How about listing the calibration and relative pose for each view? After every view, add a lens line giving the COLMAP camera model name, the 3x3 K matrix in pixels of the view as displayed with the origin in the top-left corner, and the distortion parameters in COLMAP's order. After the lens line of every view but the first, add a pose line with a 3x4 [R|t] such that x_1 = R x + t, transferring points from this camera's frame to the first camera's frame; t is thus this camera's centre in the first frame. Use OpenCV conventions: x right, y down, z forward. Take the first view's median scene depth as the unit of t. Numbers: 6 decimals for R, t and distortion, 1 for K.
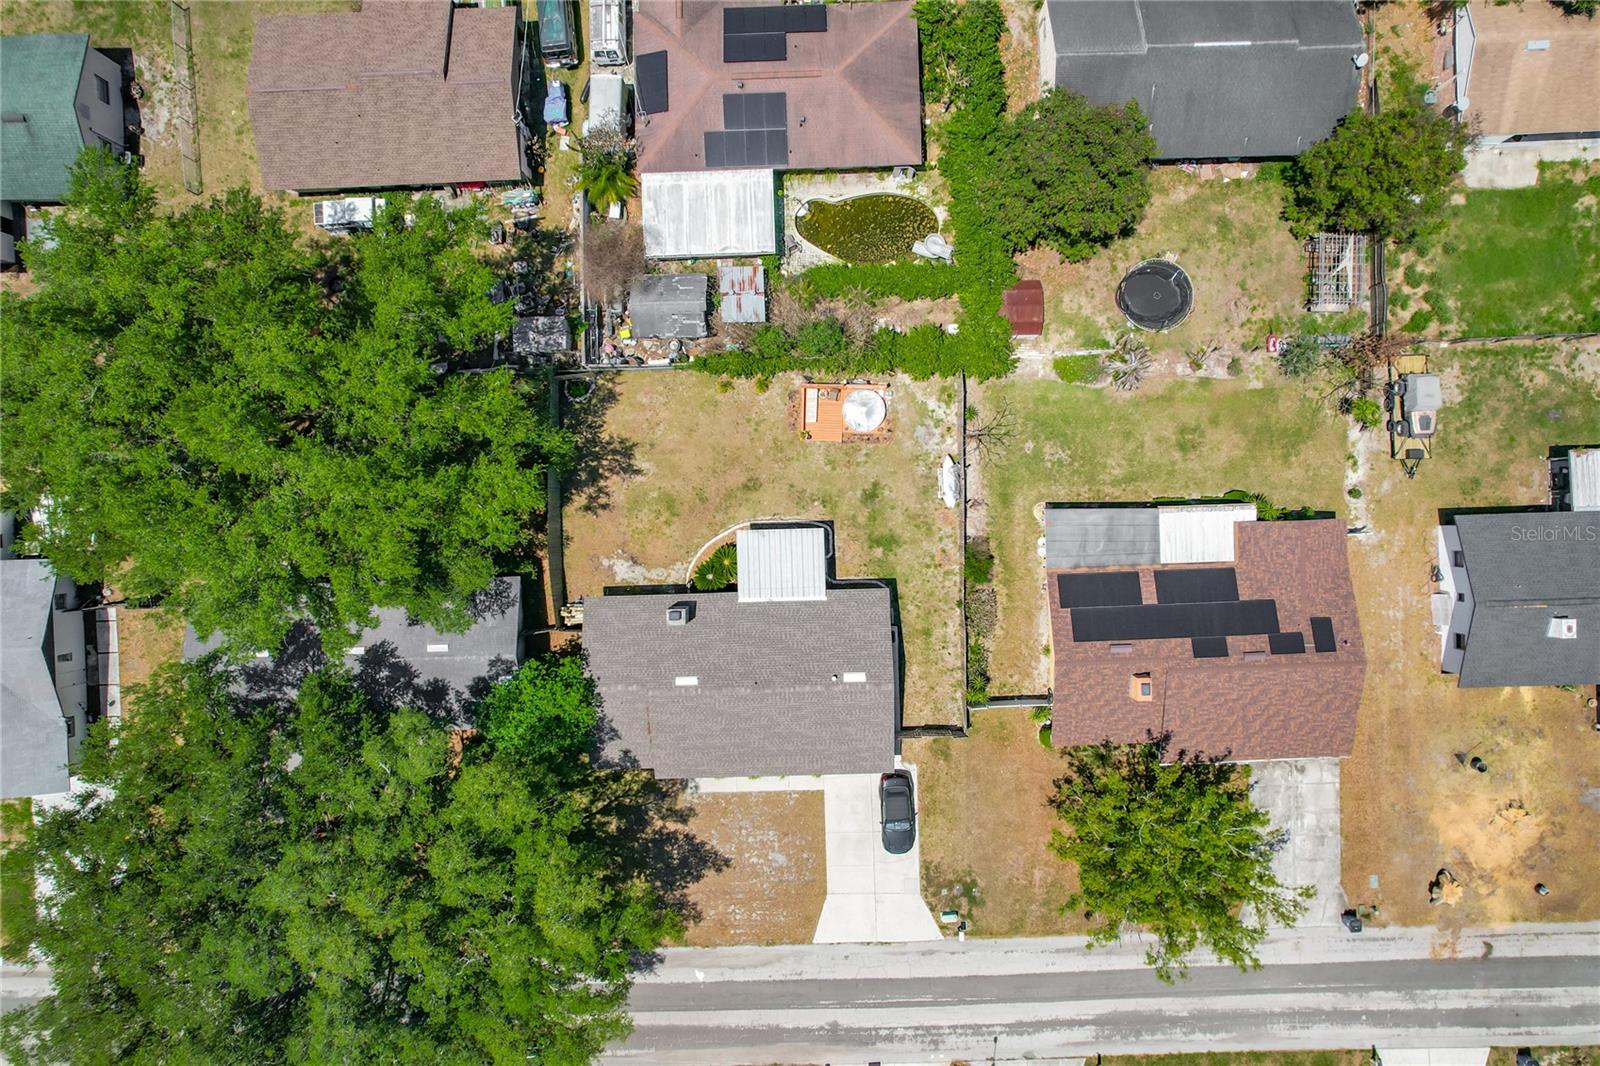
lens RADIAL K [[995.3, 0, 811.0], [0, 995.3, 533.4], [0, 0, 1]] dist [-0.039838, 0.017366]
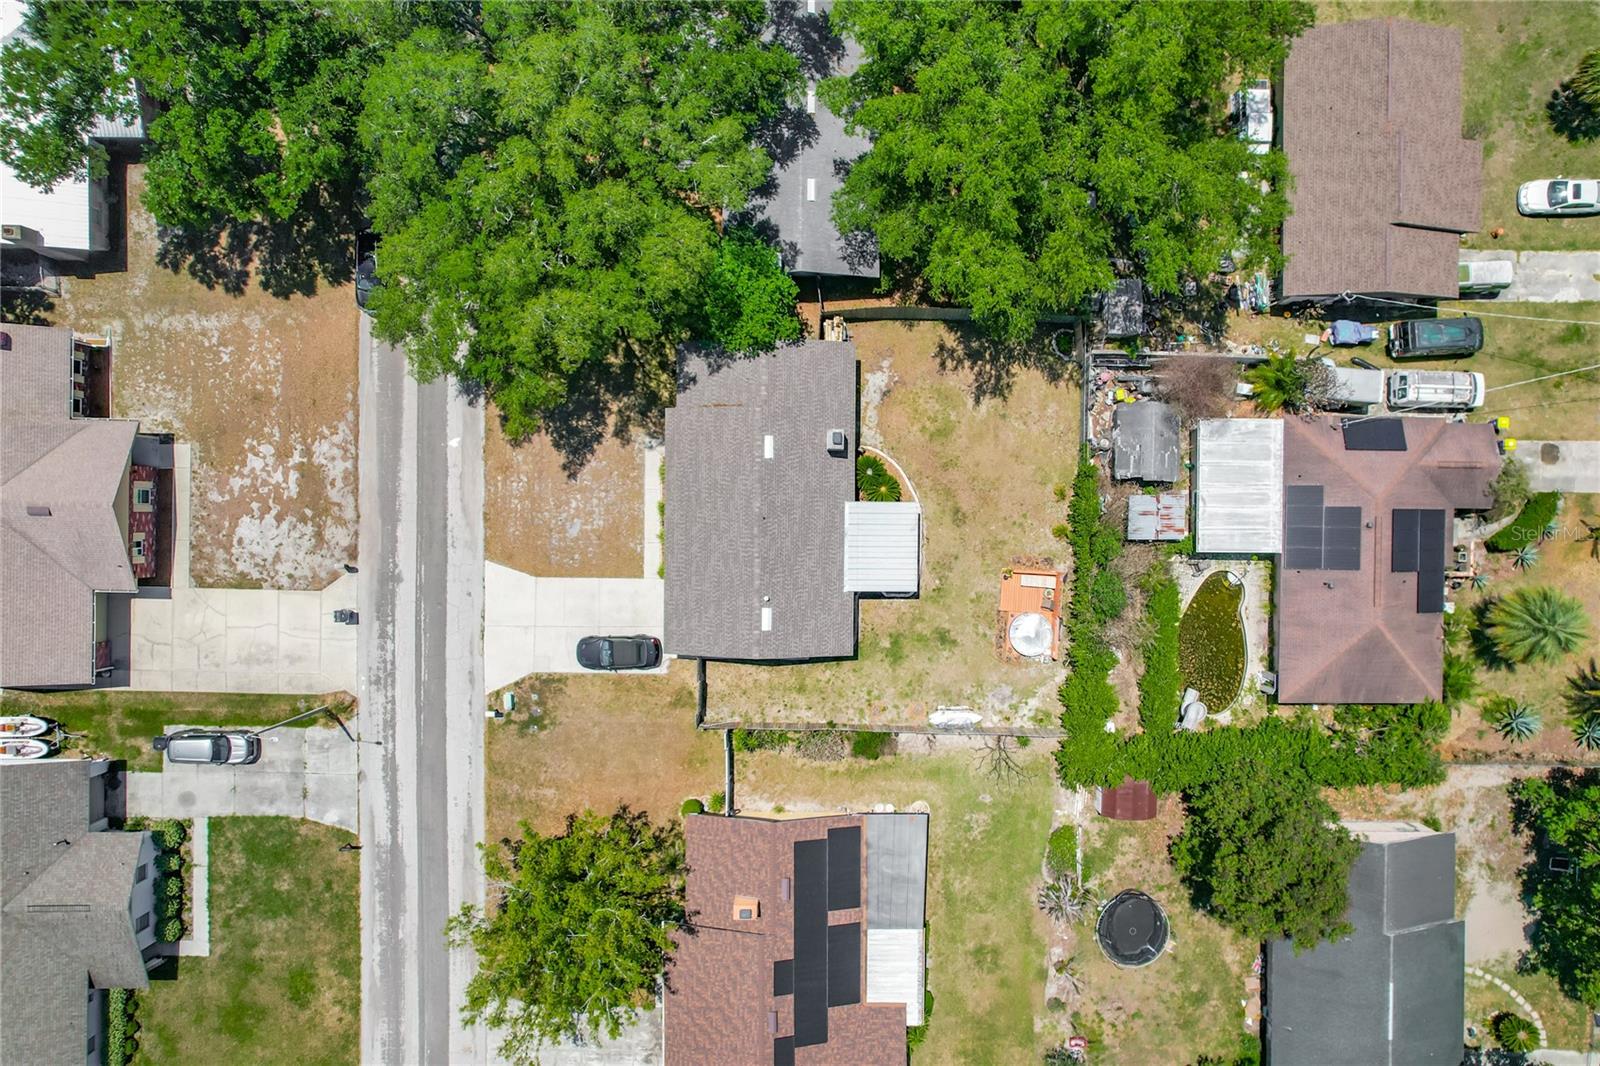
lens RADIAL K [[995.3, 0, 804.4], [0, 995.3, 529.6], [0, 0, 1]] dist [-0.039838, 0.017366]
pose [[-0.037528, 0.998993, 0.024583, -0.065944], [-0.999190, -0.037155, -0.015474, 0.119746], [-0.014545, -0.025143, 0.999578, 0.021985]]
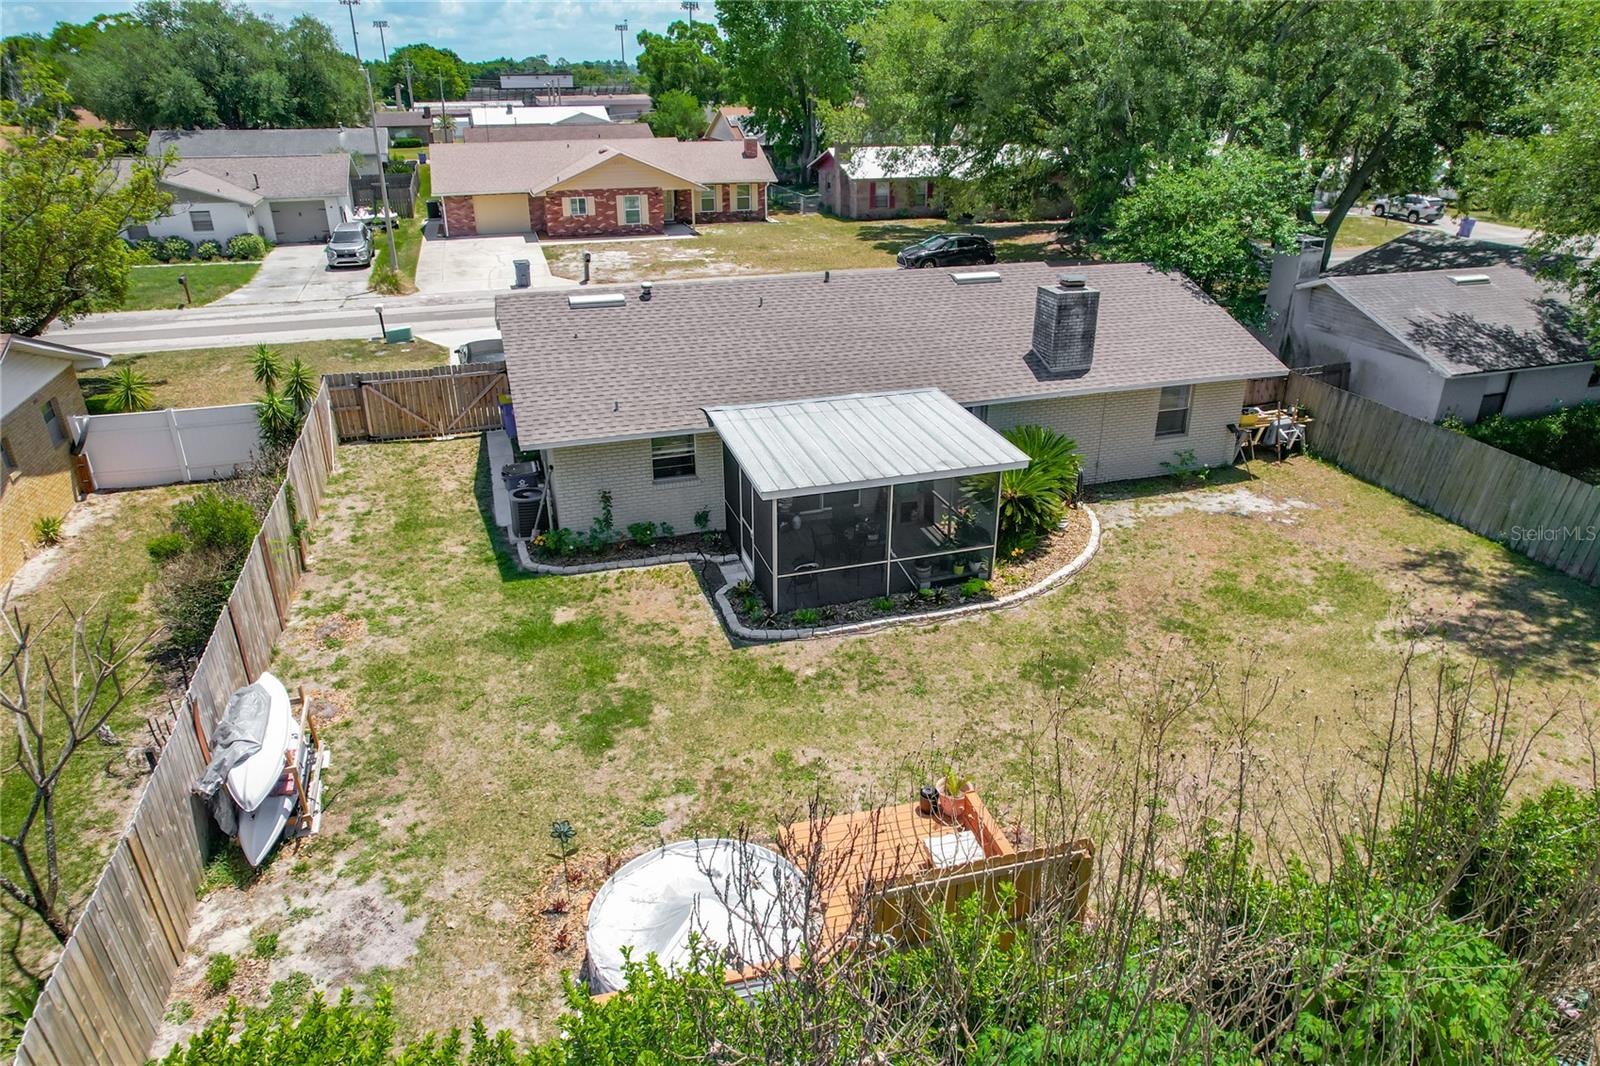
lens RADIAL K [[995.3, 0, 816.5], [0, 995.3, 536.1], [0, 0, 1]] dist [-0.039838, 0.017366]
pose [[-0.957038, 0.135932, -0.256128, 0.069550], [-0.289961, -0.444644, 0.847475, -0.248748], [0.001313, 0.885333, 0.464956, 0.847825]]
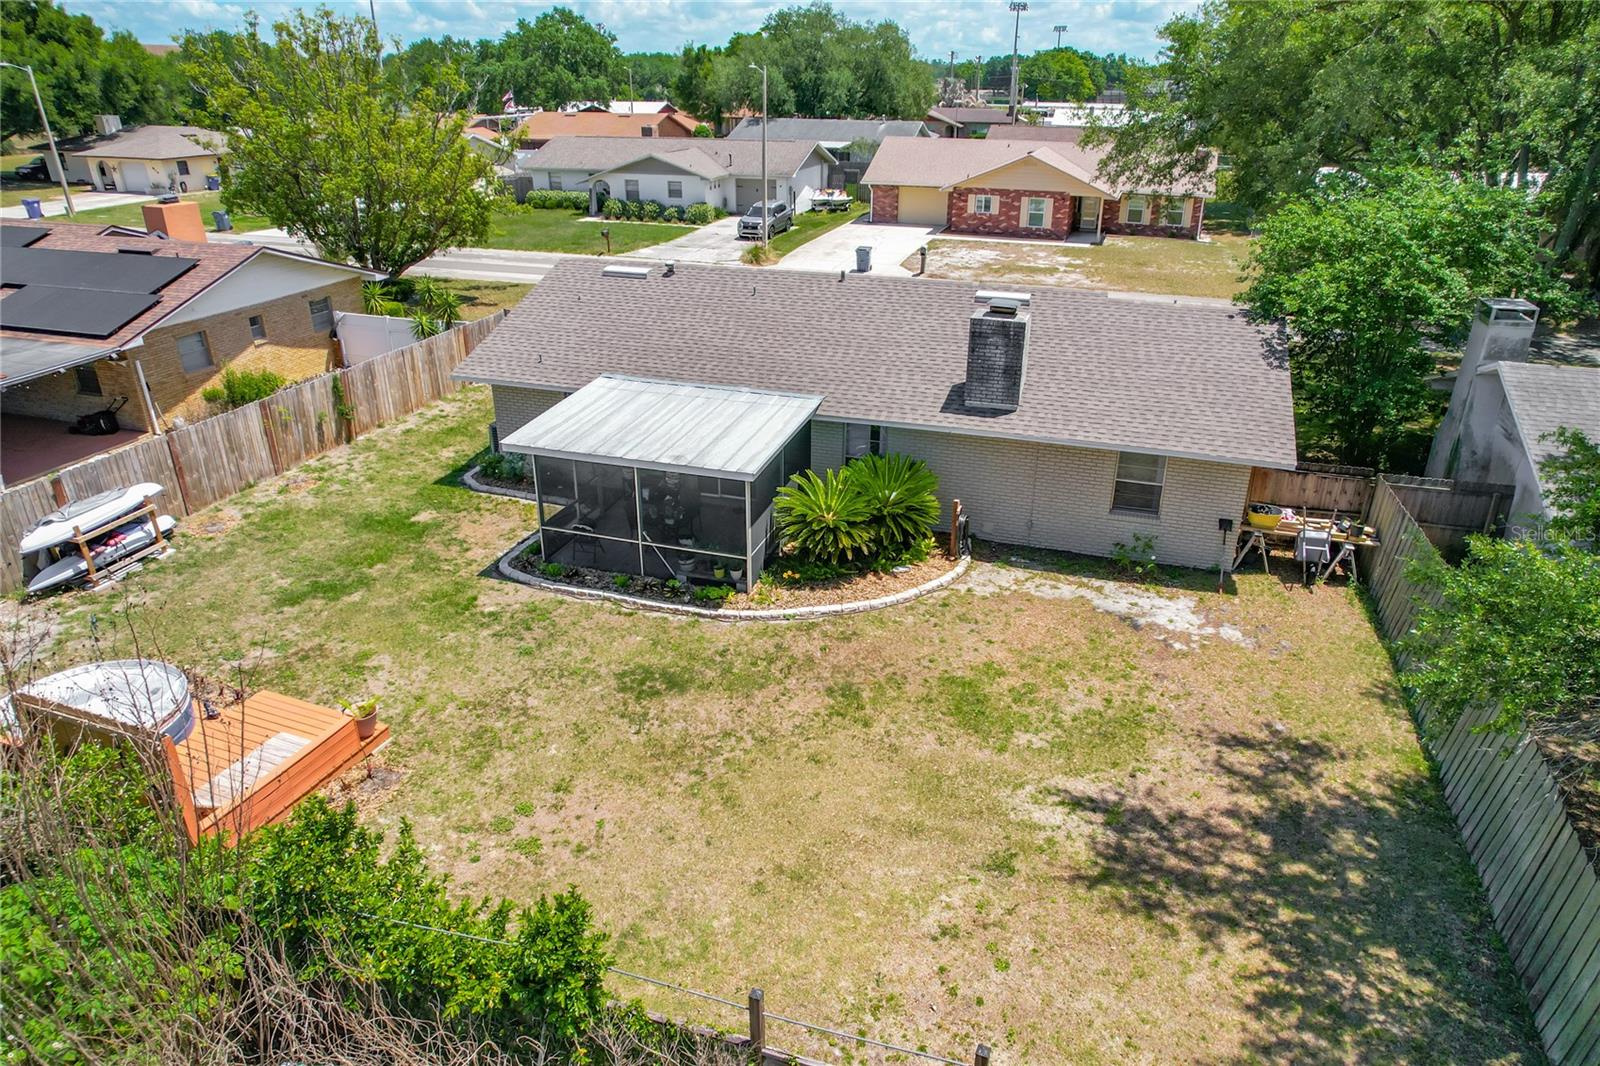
lens RADIAL K [[995.3, 0, 829.4], [0, 995.3, 545.3], [0, 0, 1]] dist [-0.039838, 0.017366]
pose [[-0.948747, -0.127674, 0.289099, -0.178736], [0.315310, -0.444359, 0.838525, -0.244539], [0.021406, 0.886704, 0.461842, 0.853837]]
